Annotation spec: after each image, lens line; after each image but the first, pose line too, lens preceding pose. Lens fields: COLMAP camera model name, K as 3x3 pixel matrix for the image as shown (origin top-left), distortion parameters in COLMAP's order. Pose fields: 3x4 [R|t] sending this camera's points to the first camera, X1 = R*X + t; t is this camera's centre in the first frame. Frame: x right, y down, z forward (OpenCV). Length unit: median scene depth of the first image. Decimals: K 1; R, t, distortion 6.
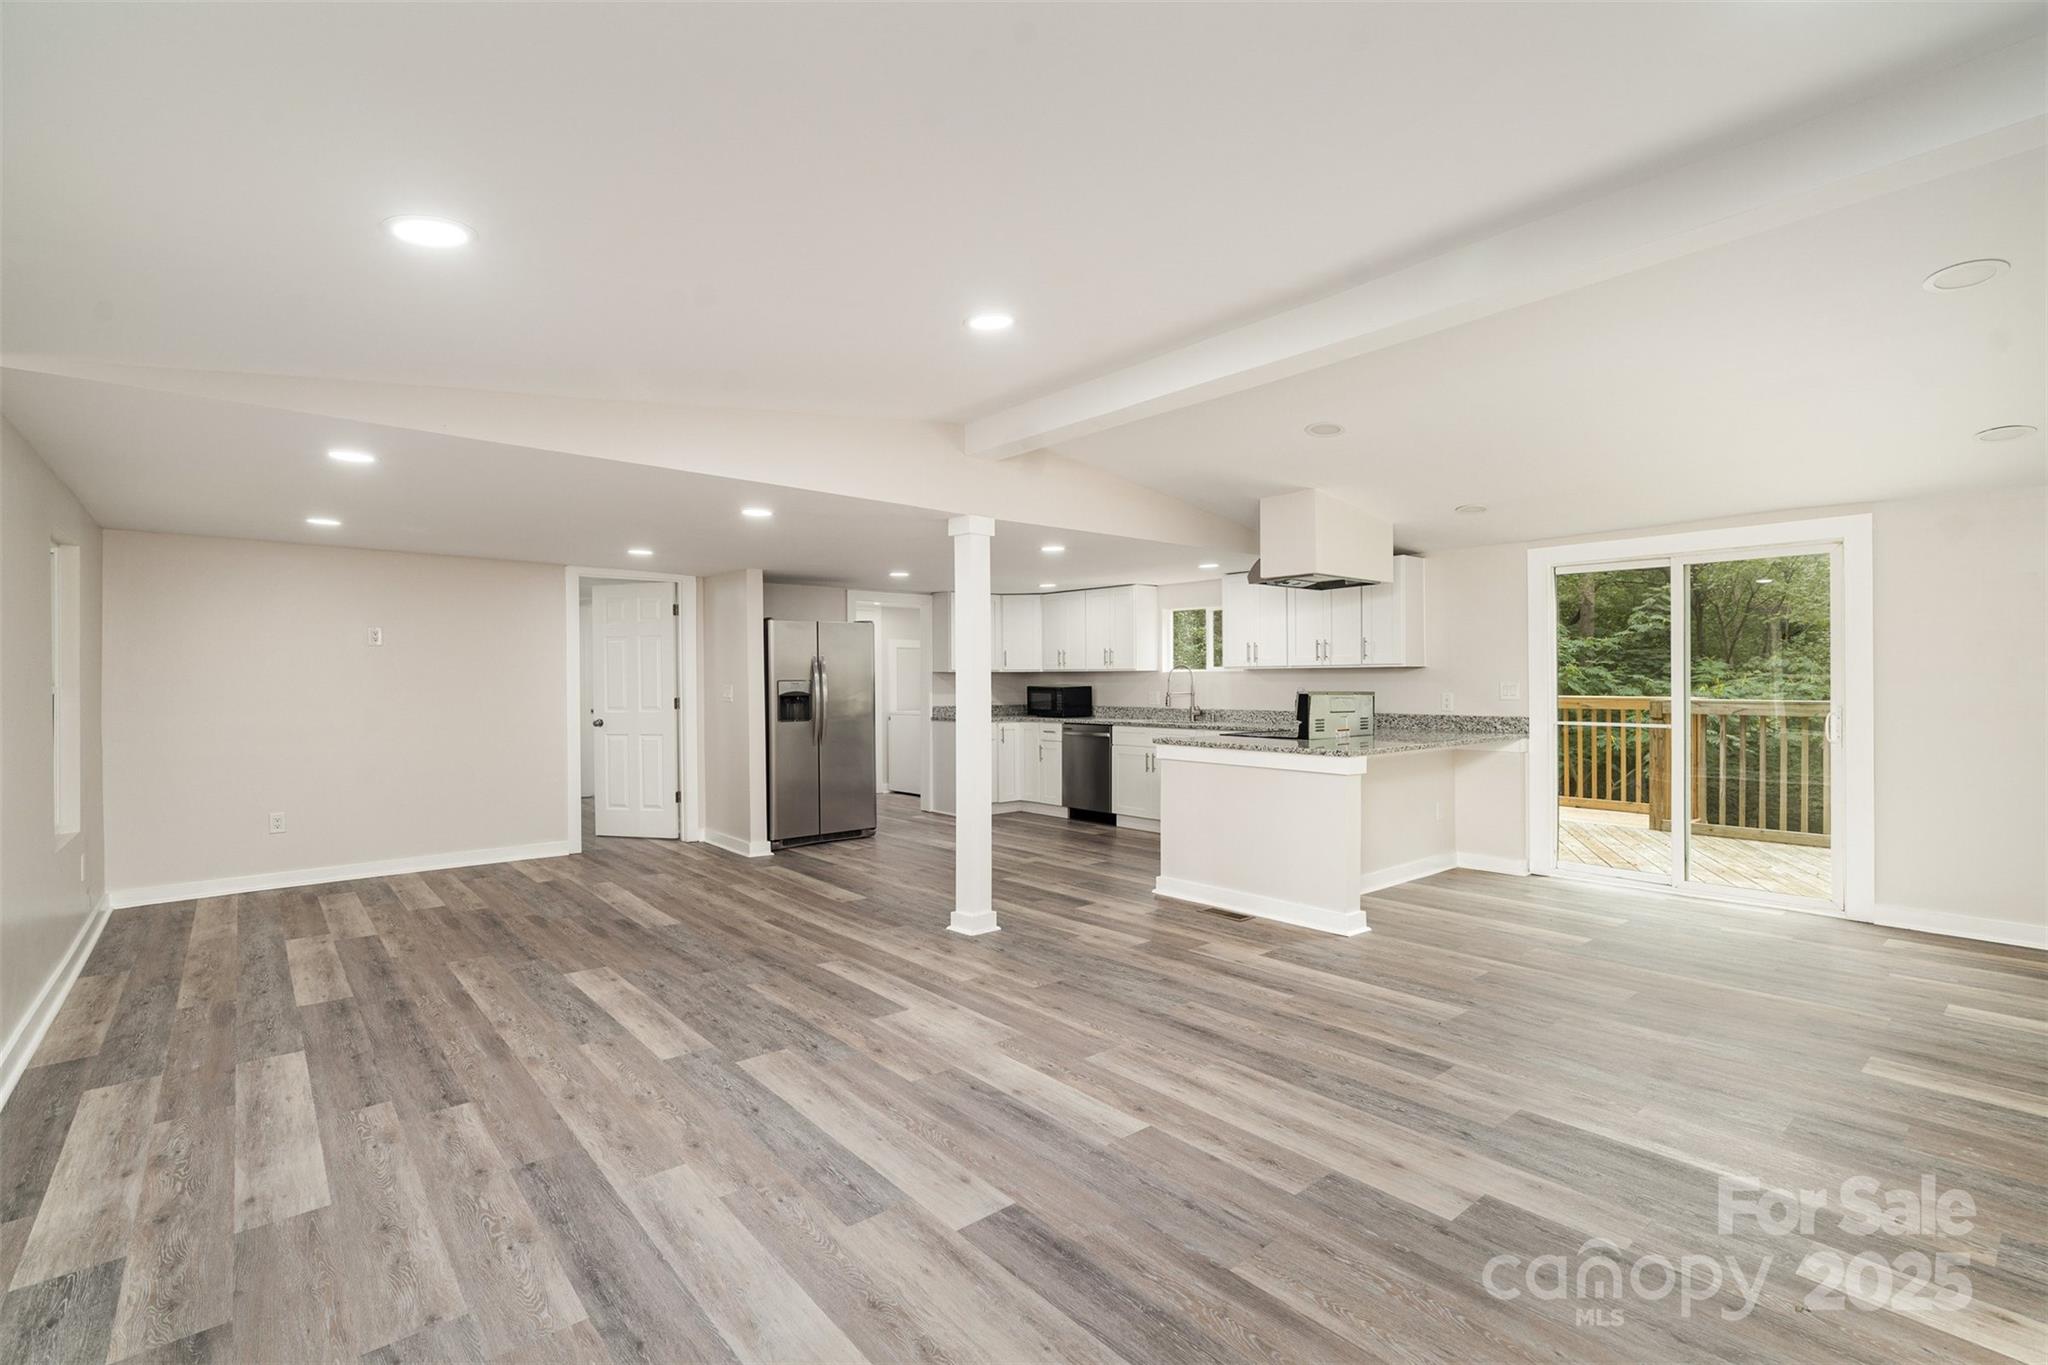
lens RADIAL K [[926.4, 0, 1019.2], [0, 926.4, 677.4], [0, 0, 1]] dist [-0.001392, -0.000305]
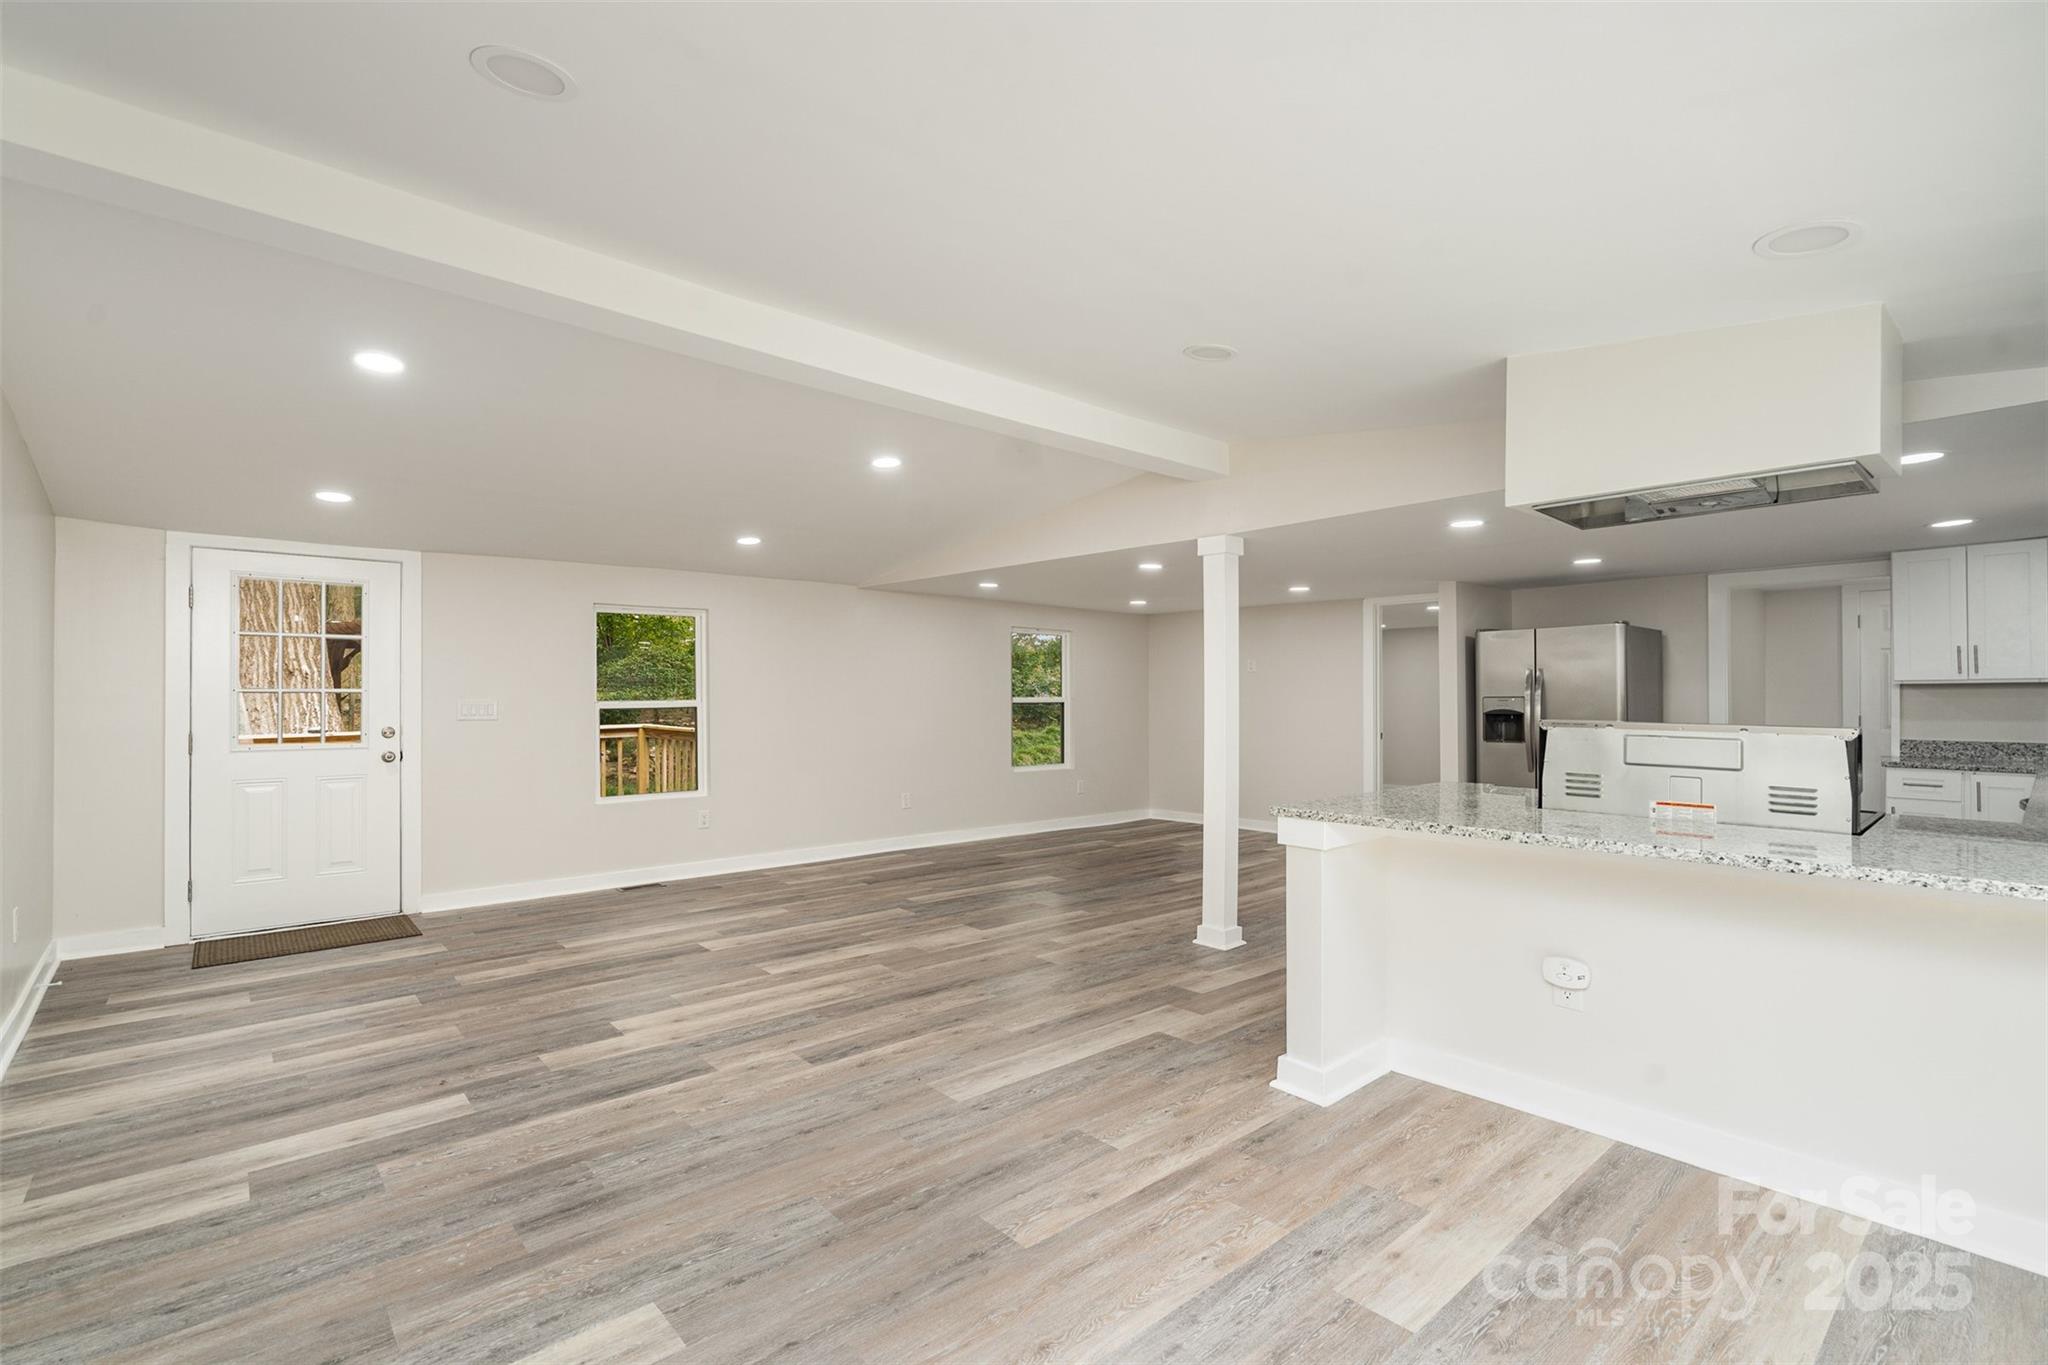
lens RADIAL K [[926.4, 0, 1019.2], [0, 926.4, 677.4], [0, 0, 1]] dist [-0.001392, -0.000305]
pose [[0.017290, -0.018005, -0.999688, 0.933828], [0.003972, 0.999831, -0.017939, -0.001903], [0.999843, -0.003660, 0.017359, 0.739119]]
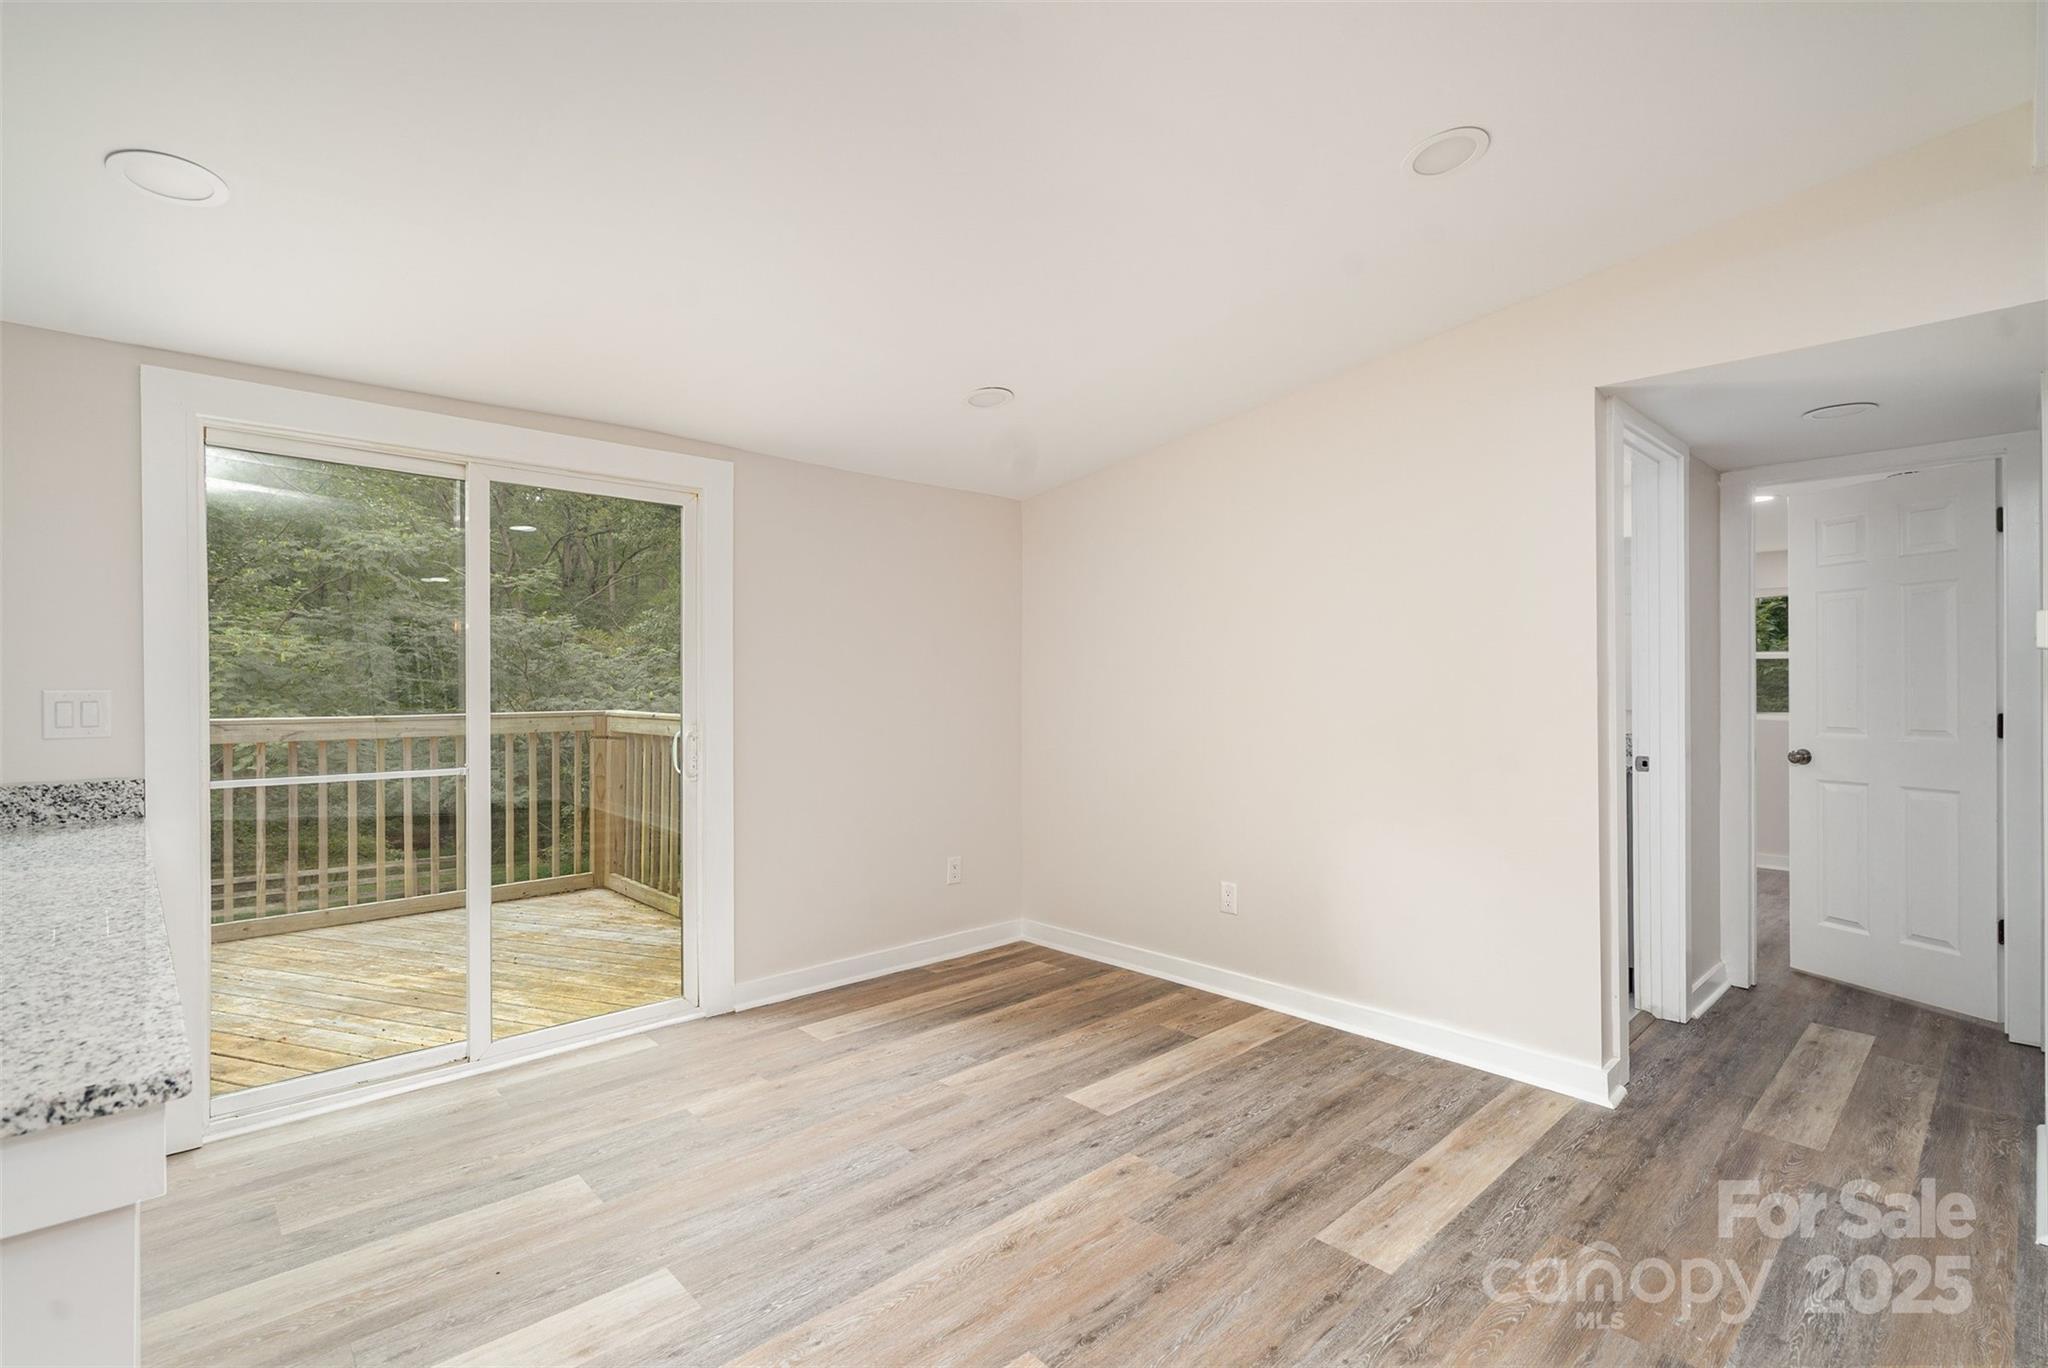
lens RADIAL K [[947.4, 0, 1026.2], [0, 947.4, 679.5], [0, 0, 1]] dist [0.000125, -0.000059]
pose [[-0.052877, 0.003368, 0.998595, 0.140380], [-0.003620, 0.999987, -0.003564, -0.000135], [-0.998594, -0.003803, -0.052864, 0.769663]]
